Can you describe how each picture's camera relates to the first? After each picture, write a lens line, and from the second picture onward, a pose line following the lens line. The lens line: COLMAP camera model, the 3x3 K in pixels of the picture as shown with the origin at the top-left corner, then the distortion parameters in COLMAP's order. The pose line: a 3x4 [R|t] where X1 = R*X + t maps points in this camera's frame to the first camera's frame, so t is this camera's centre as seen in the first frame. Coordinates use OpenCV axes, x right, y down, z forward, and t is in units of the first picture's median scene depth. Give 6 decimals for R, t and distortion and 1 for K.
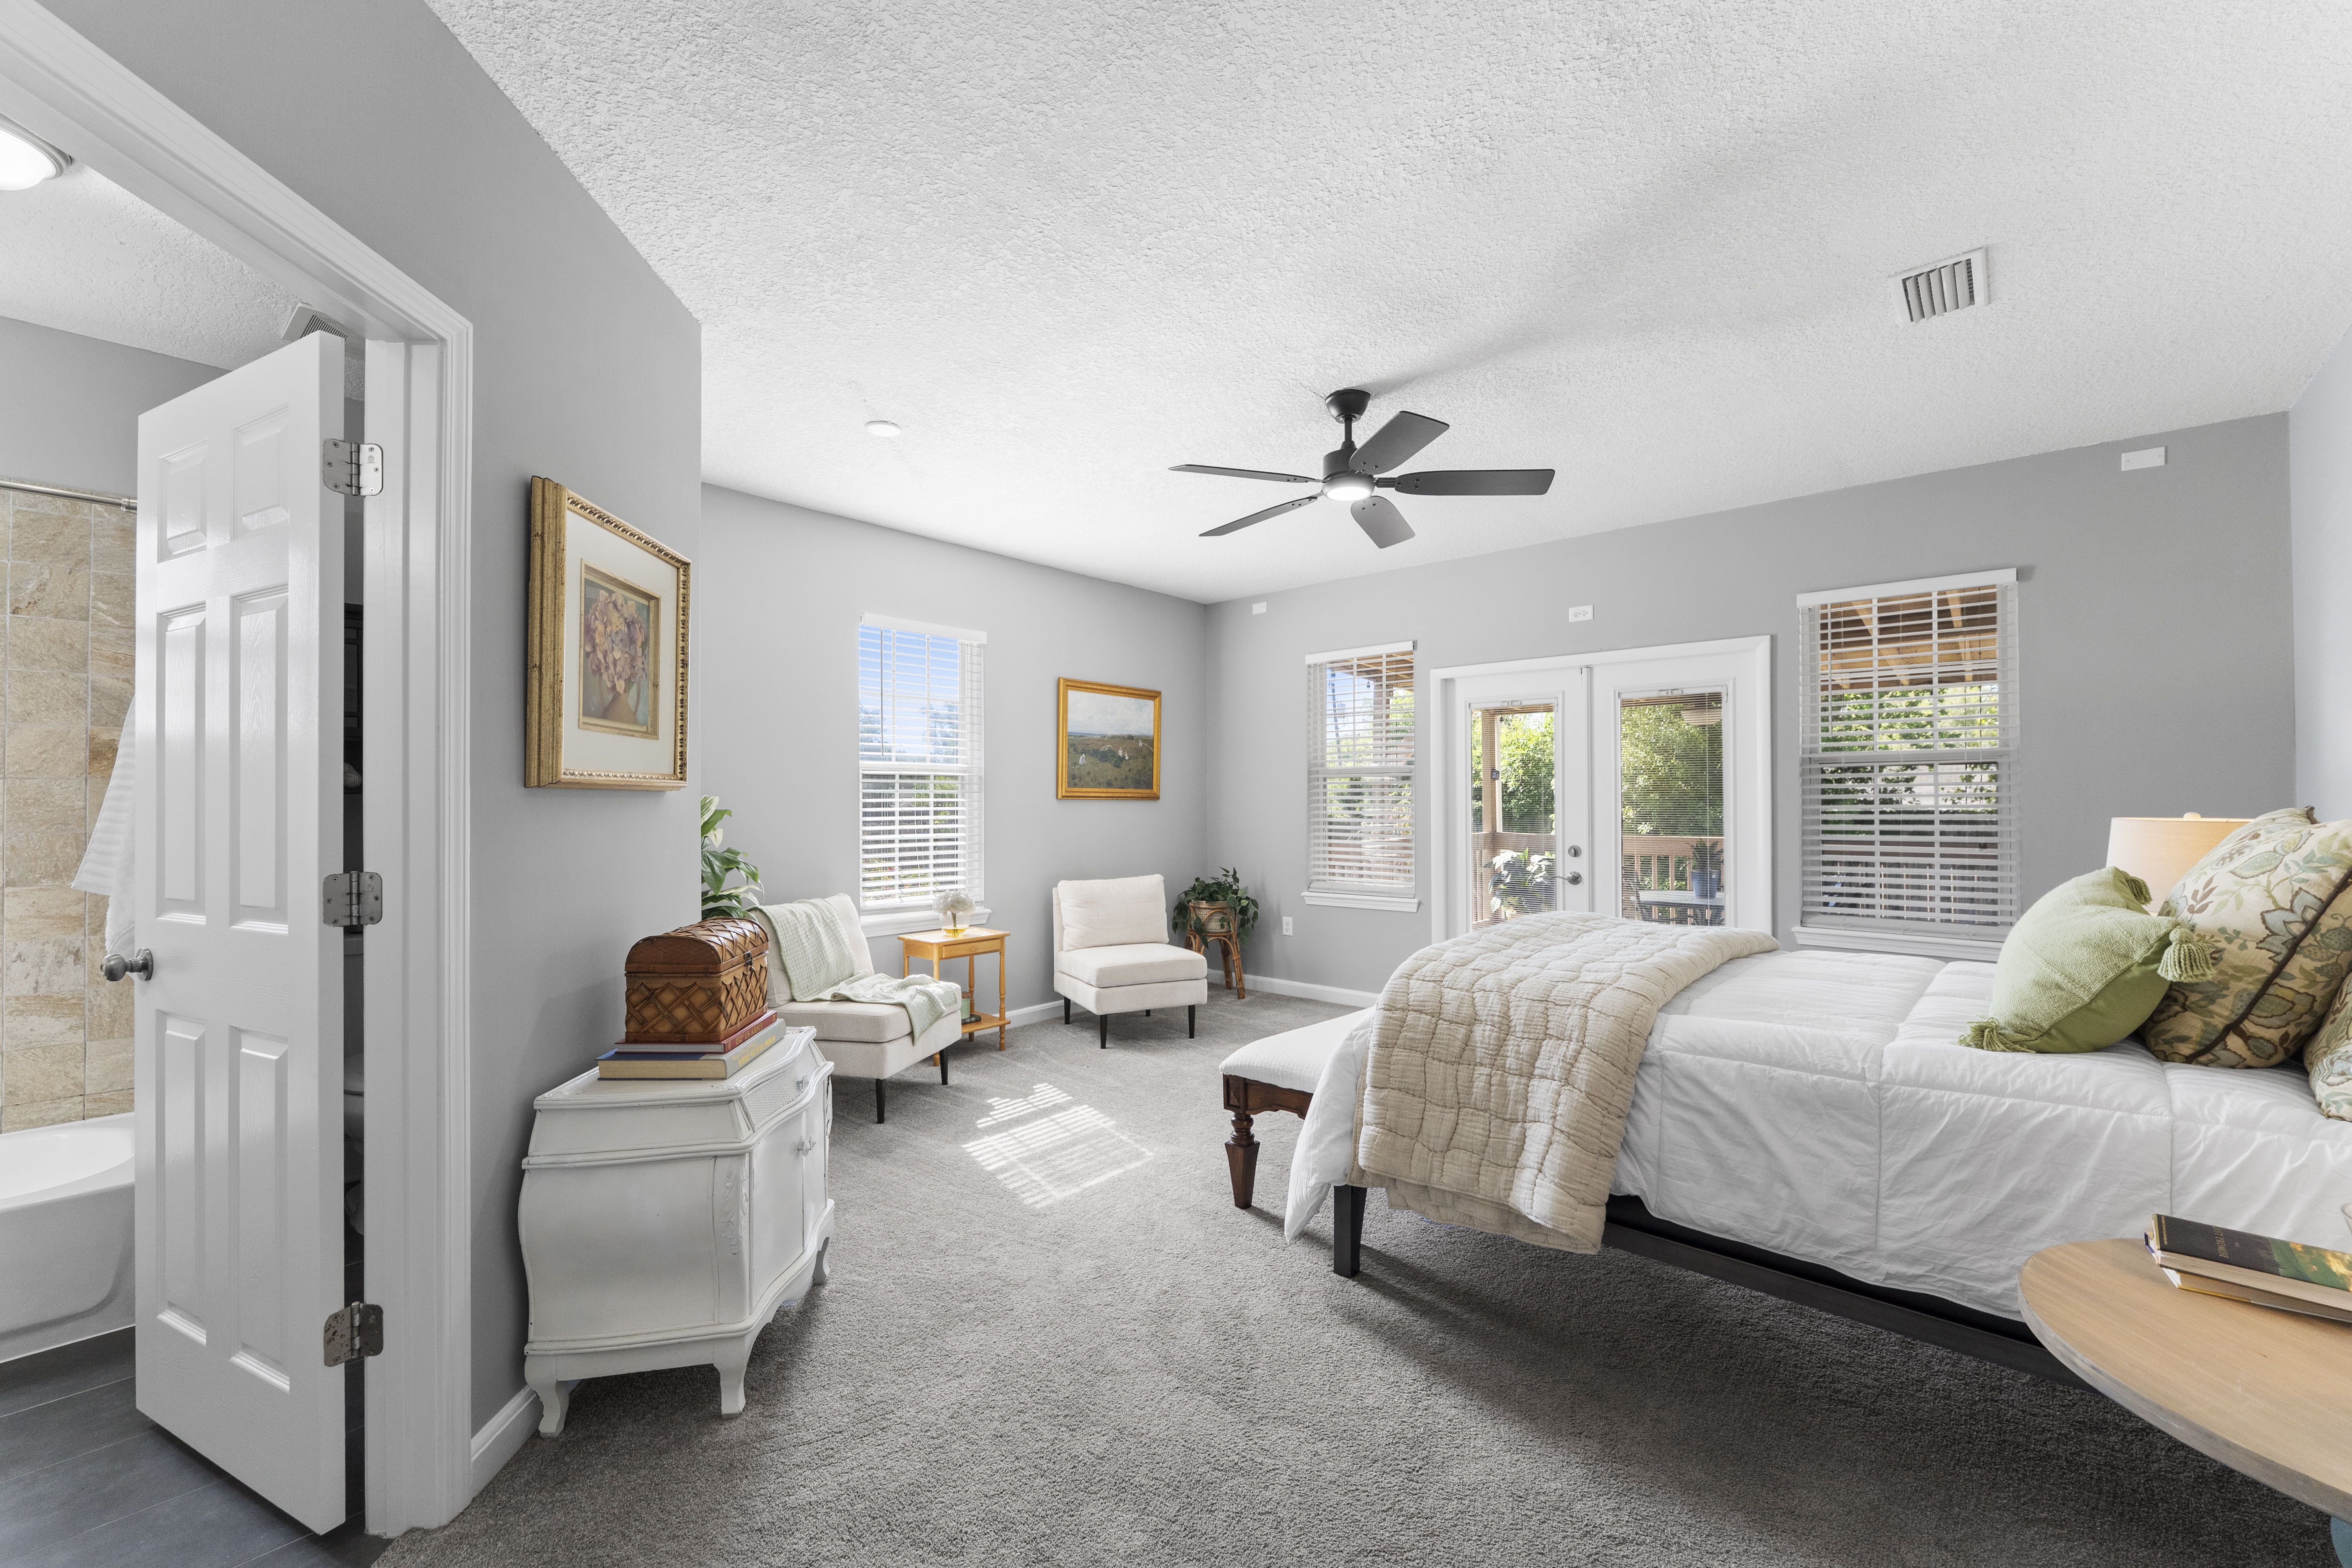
lens RADIAL K [[946.8, 0, 1166.0], [0, 946.8, 790.2], [0, 0, 1]] dist [-0.002108, -0.000179]
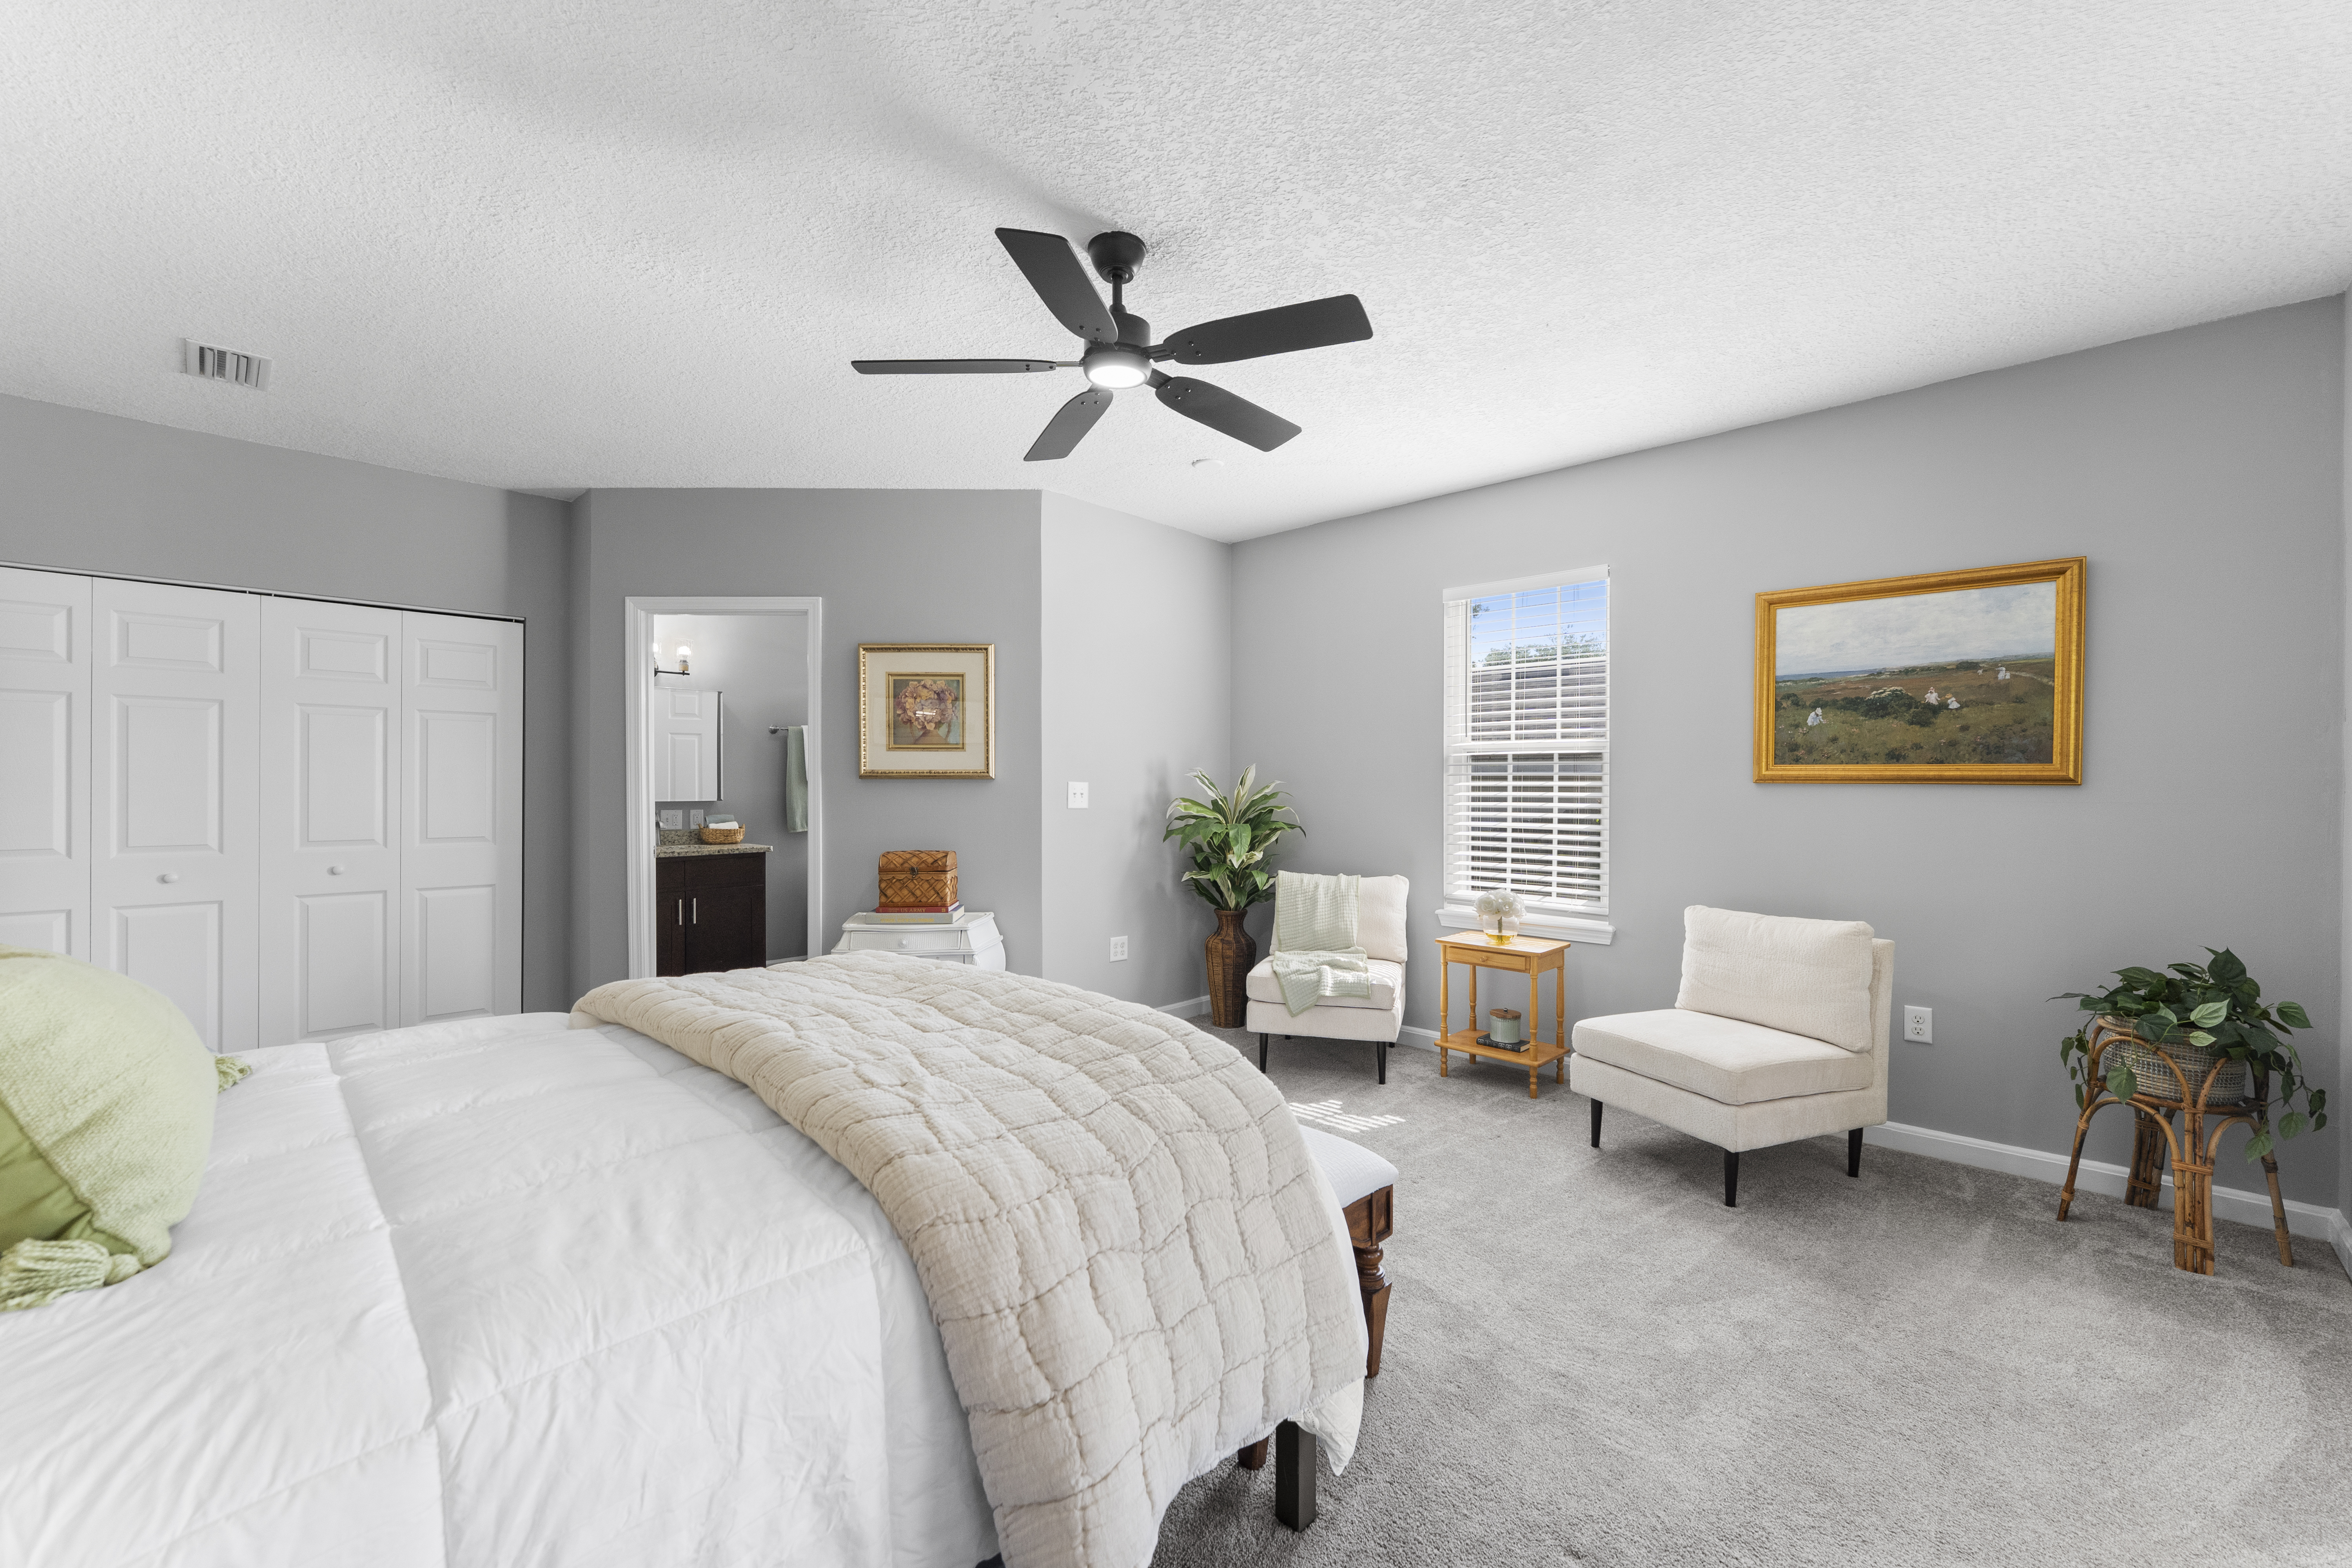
lens RADIAL K [[946.8, 0, 1166.0], [0, 946.8, 790.2], [0, 0, 1]] dist [-0.002108, -0.000179]
pose [[-0.045851, 0.008039, -0.998916, 0.544255], [0.010249, 0.999919, 0.007577, 0.005141], [0.998896, -0.009890, -0.045930, 0.623011]]
